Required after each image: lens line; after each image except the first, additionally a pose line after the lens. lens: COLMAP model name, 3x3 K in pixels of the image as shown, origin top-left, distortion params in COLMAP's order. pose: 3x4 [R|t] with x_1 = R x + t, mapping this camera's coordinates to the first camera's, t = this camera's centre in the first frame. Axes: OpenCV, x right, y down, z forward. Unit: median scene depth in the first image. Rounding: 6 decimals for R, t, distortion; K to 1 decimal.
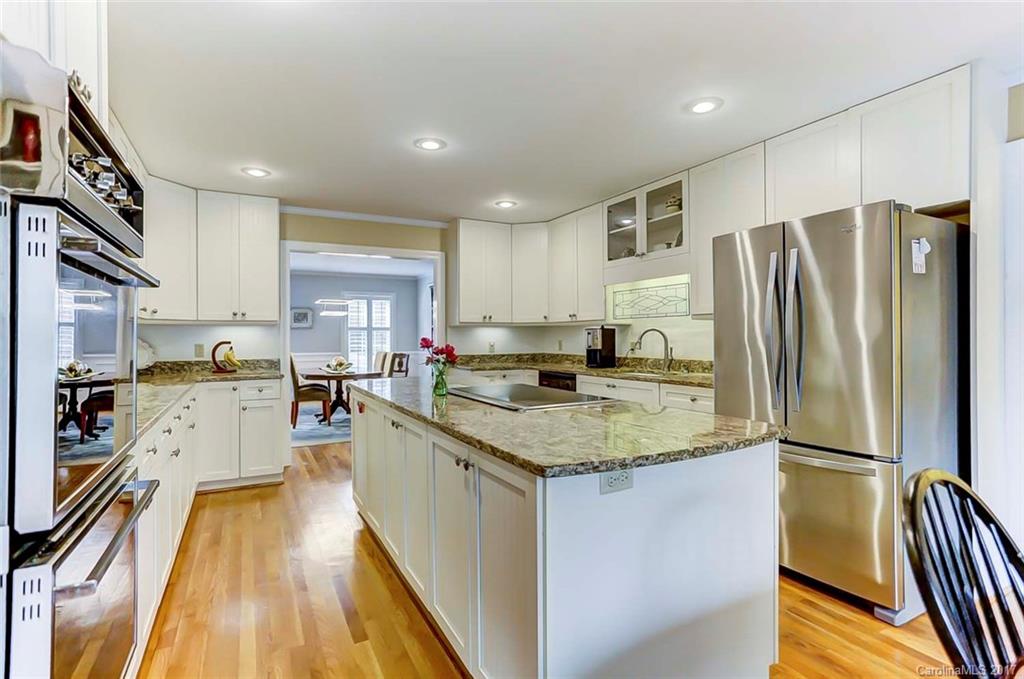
lens RADIAL K [[496.4, 0, 516.3], [0, 496.4, 332.5], [0, 0, 1]] dist [-0.057333, 0.035548]
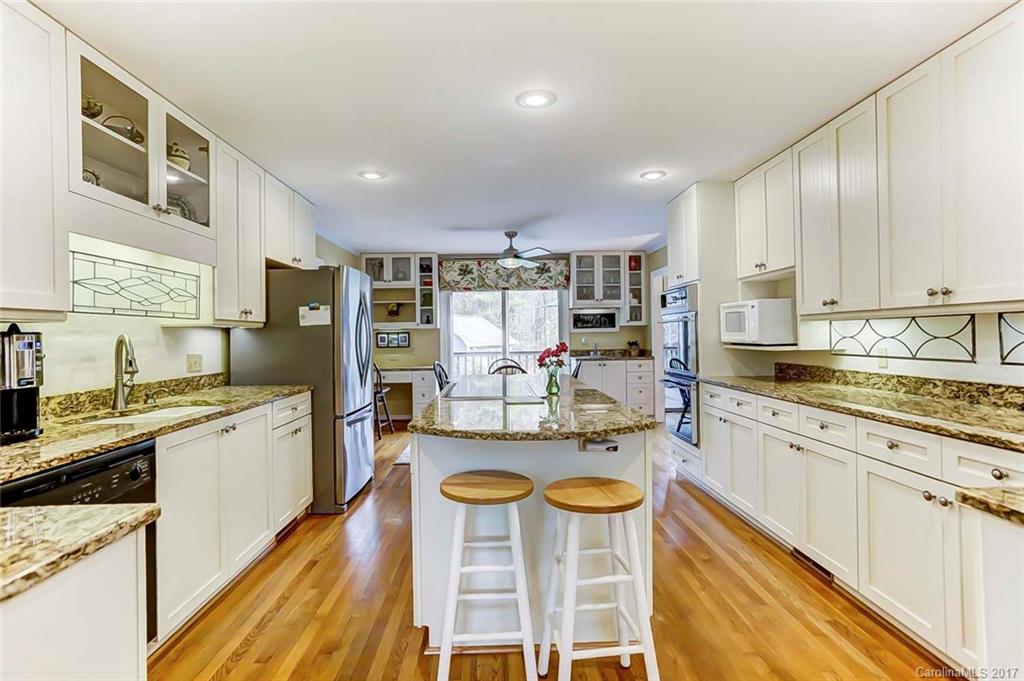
lens RADIAL K [[496.4, 0, 516.3], [0, 496.4, 333.5], [0, 0, 1]] dist [-0.057333, 0.035548]
pose [[-0.895708, 0.023927, 0.443999, -0.403898], [0.020012, 0.999709, -0.013502, 0.006449], [-0.444193, -0.003208, -0.895925, 1.412348]]
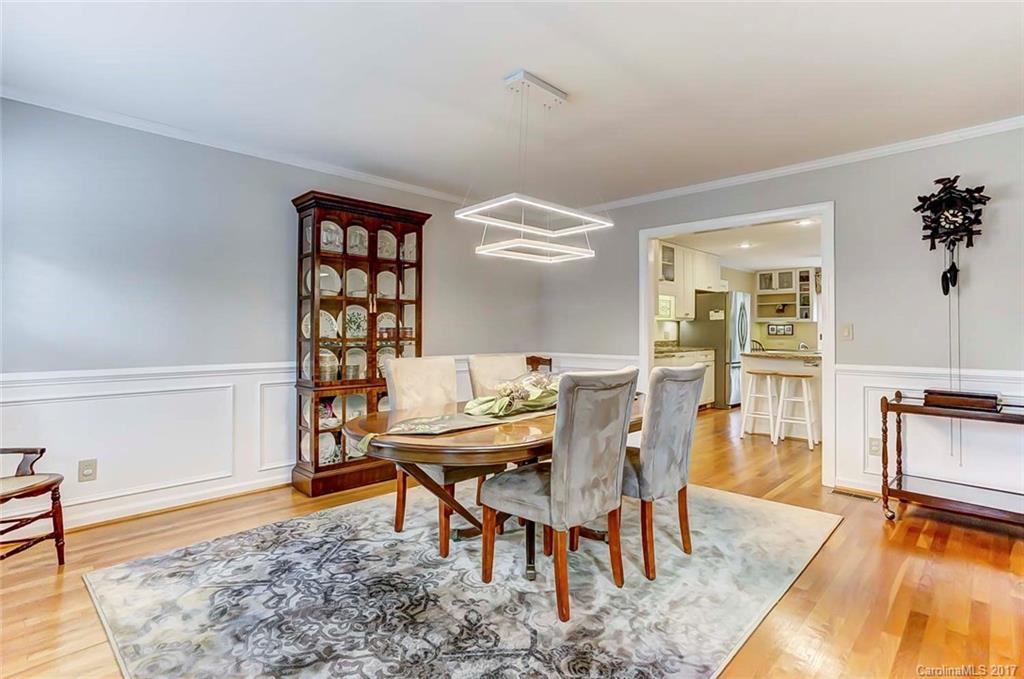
lens RADIAL K [[496.4, 0, 516.3], [0, 496.4, 332.5], [0, 0, 1]] dist [-0.057333, 0.035548]
pose [[-0.283106, 0.010286, 0.959033, -1.319661], [-0.003510, 0.999925, -0.011760, 0.048661], [-0.959082, -0.006696, -0.283049, 2.082453]]
